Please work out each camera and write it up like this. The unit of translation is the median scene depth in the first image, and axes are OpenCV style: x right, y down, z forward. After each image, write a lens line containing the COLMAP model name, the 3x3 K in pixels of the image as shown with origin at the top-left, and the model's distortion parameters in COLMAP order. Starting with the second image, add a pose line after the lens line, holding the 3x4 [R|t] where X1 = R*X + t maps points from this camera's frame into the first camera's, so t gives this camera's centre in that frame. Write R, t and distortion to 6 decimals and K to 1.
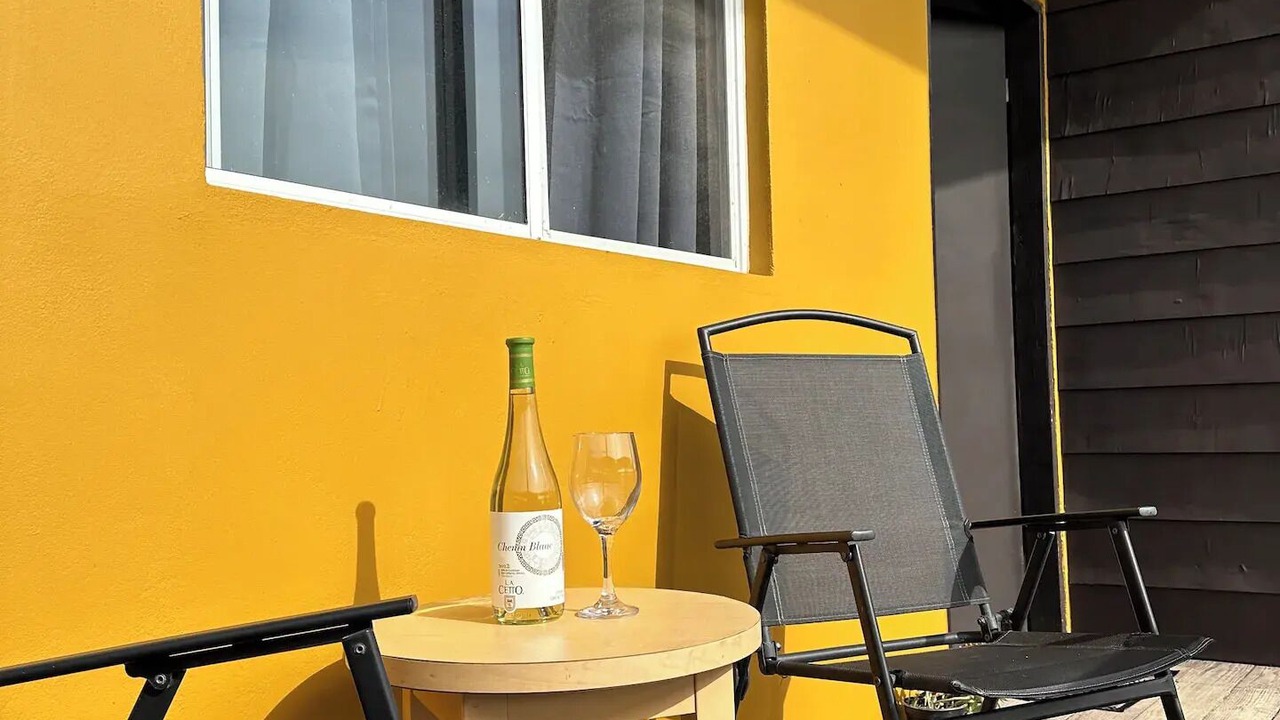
lens RADIAL K [[1236.0, 0, 699.0], [0, 1236.0, 360.9], [0, 0, 1]] dist [0.291404, -0.667264]
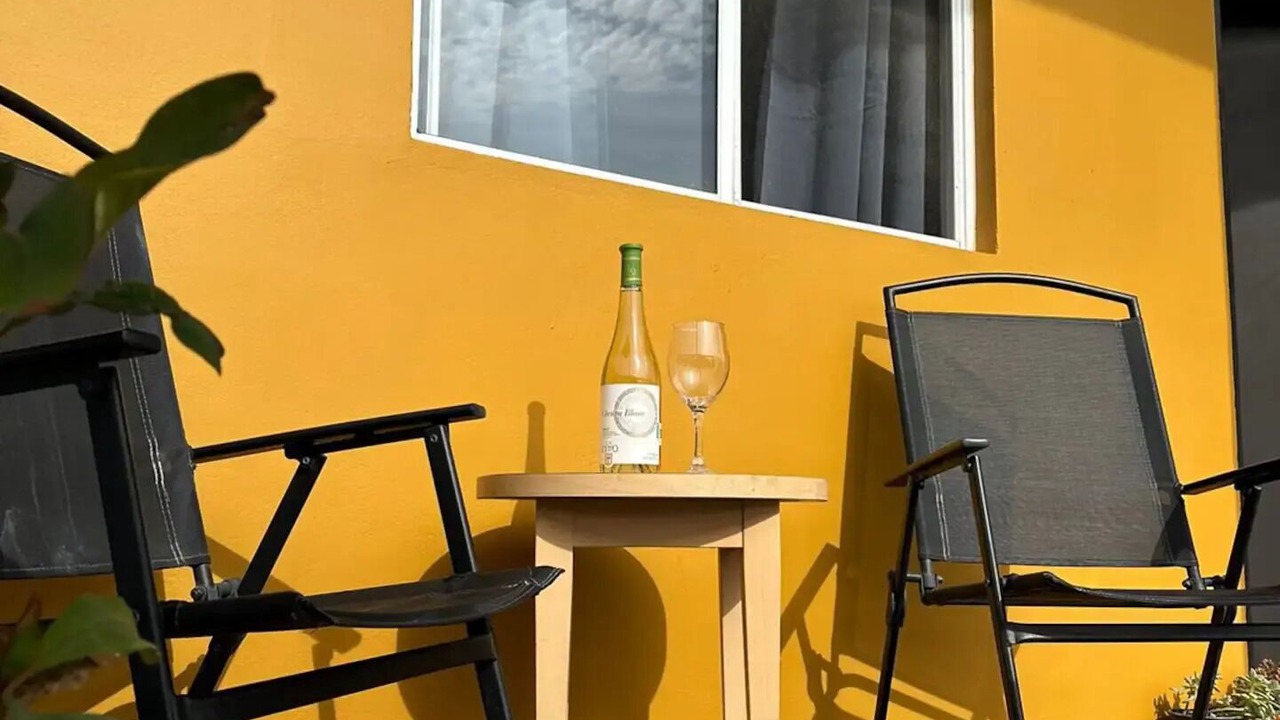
lens RADIAL K [[1238.9, 0, 642.0], [0, 1238.9, 358.0], [0, 0, 1]] dist [0.146942, -0.289344]
pose [[0.928146, -0.014877, -0.371918, 0.210201], [-0.016979, 0.996469, -0.082233, 0.129195], [0.371828, 0.082639, 0.924616, -0.051466]]
